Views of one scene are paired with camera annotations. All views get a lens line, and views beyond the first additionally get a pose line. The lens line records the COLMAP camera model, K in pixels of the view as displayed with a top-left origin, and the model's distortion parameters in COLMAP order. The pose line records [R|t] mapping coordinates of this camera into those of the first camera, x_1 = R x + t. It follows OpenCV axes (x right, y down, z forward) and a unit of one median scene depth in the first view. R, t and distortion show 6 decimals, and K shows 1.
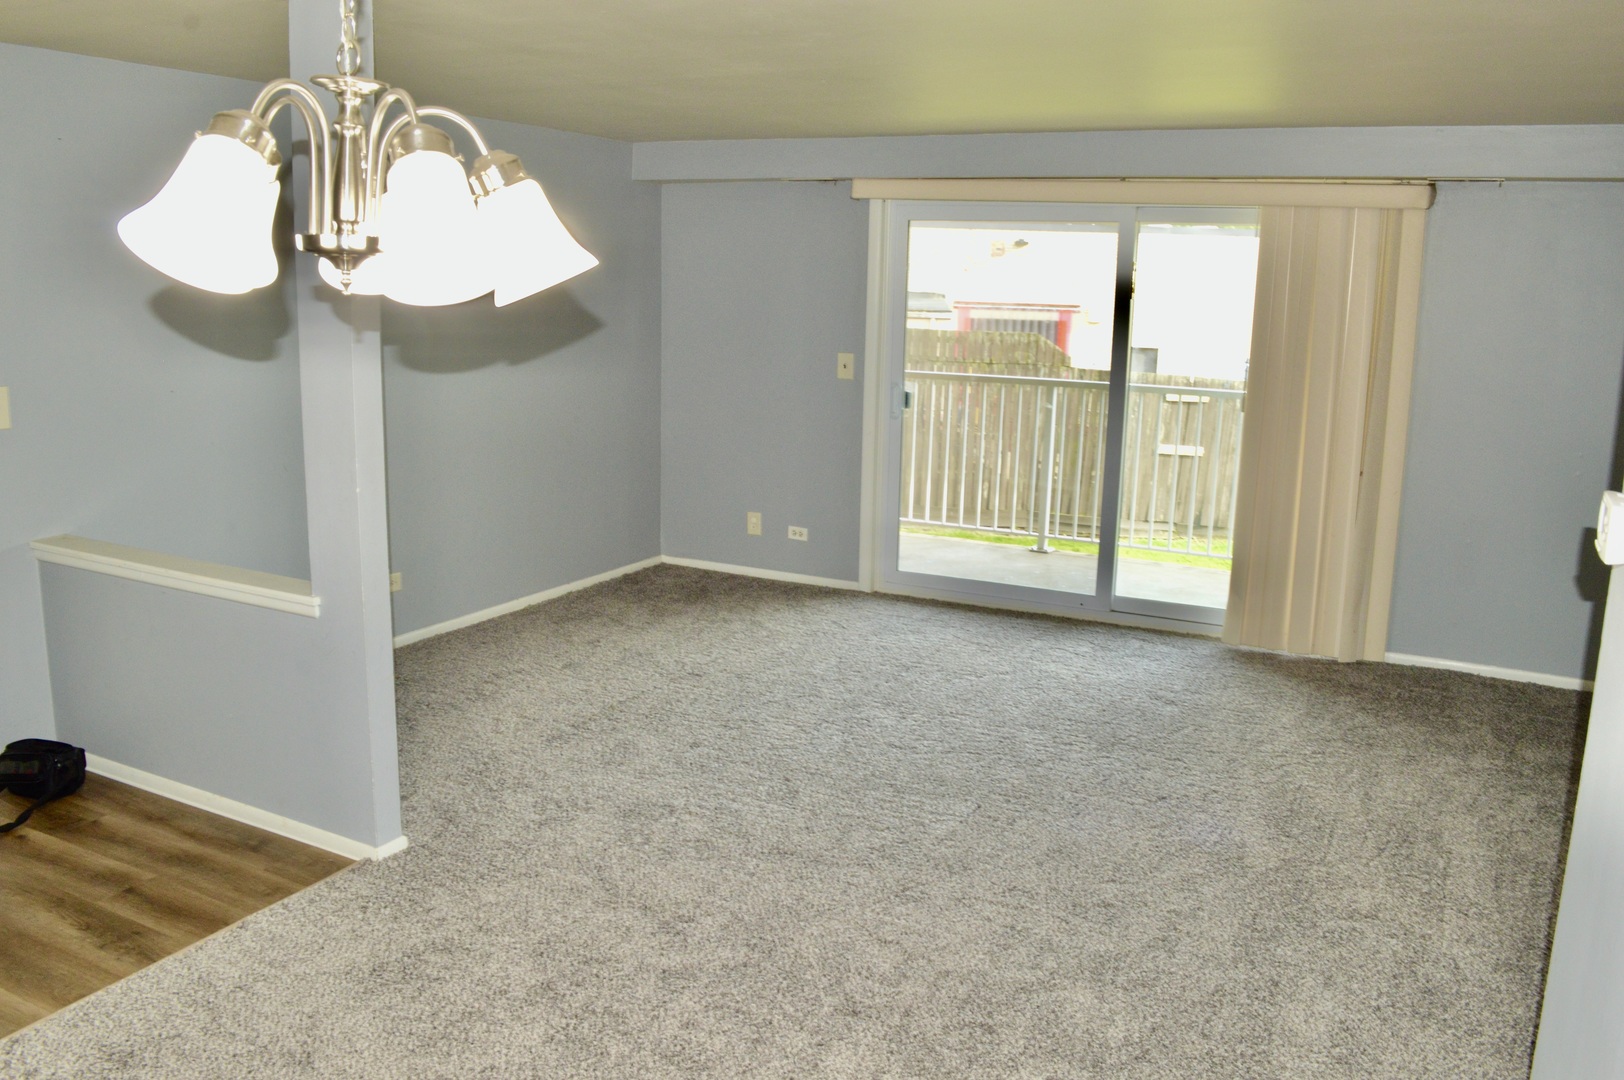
lens RADIAL K [[1300.5, 0, 815.5], [0, 1300.5, 534.3], [0, 0, 1]] dist [-0.099119, 0.031700]
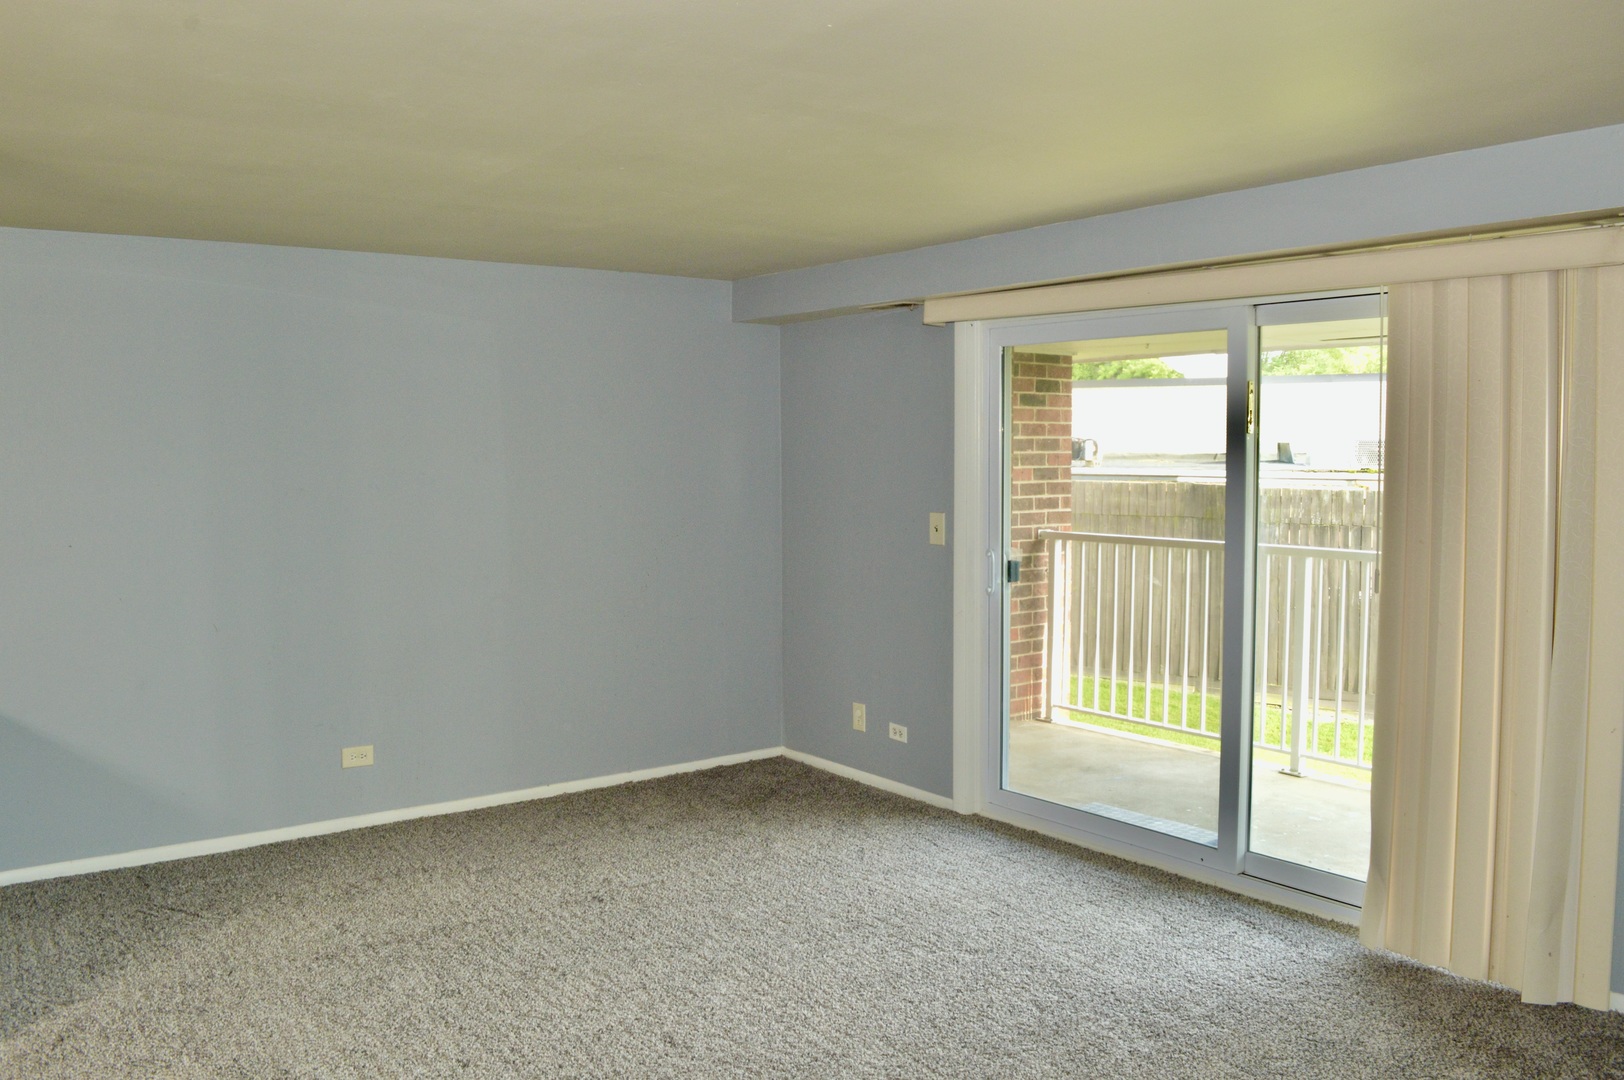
lens RADIAL K [[1293.3, 0, 809.1], [0, 1293.3, 535.9], [0, 0, 1]] dist [-0.101476, 0.038491]
pose [[0.899190, 0.001014, -0.437558, 0.336483], [-0.058166, 0.991399, -0.117235, -0.028905], [0.433676, 0.130867, 0.891515, 0.273294]]
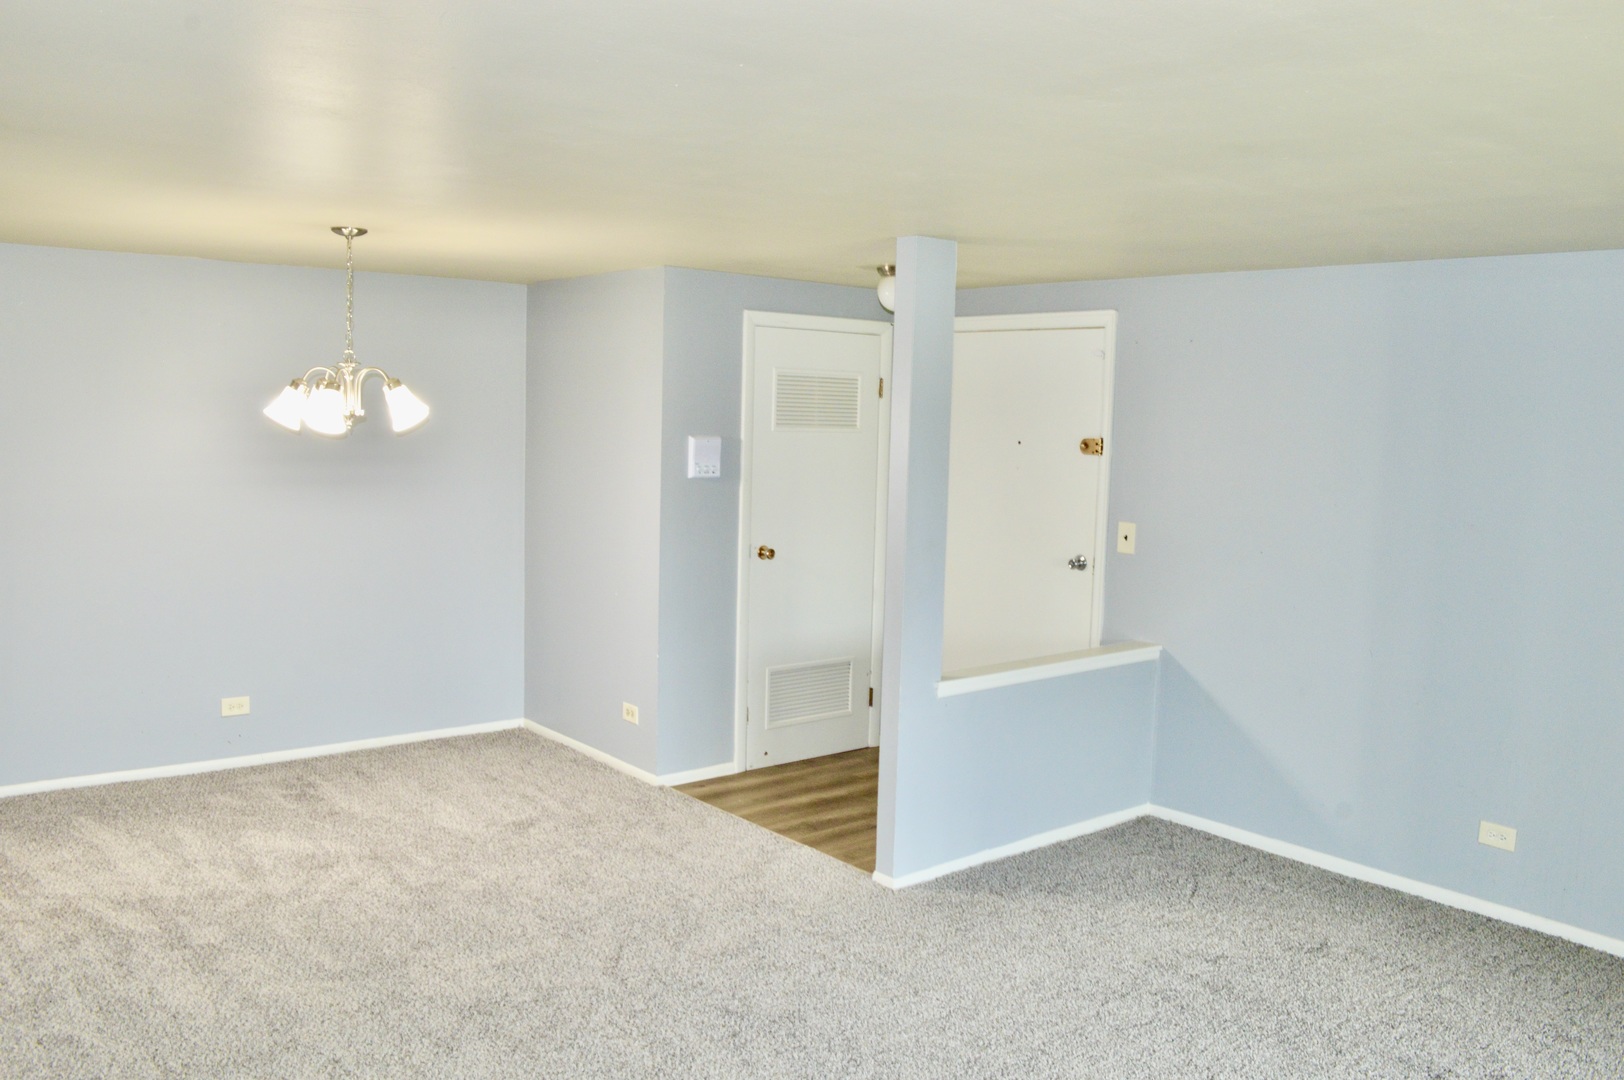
lens RADIAL K [[1293.3, 0, 809.1], [0, 1293.3, 535.9], [0, 0, 1]] dist [-0.101476, 0.038491]
pose [[-0.384400, 0.054381, -0.921563, 0.507430], [-0.214386, 0.965713, 0.146410, -0.151897], [0.897928, 0.253851, -0.359562, 0.766539]]
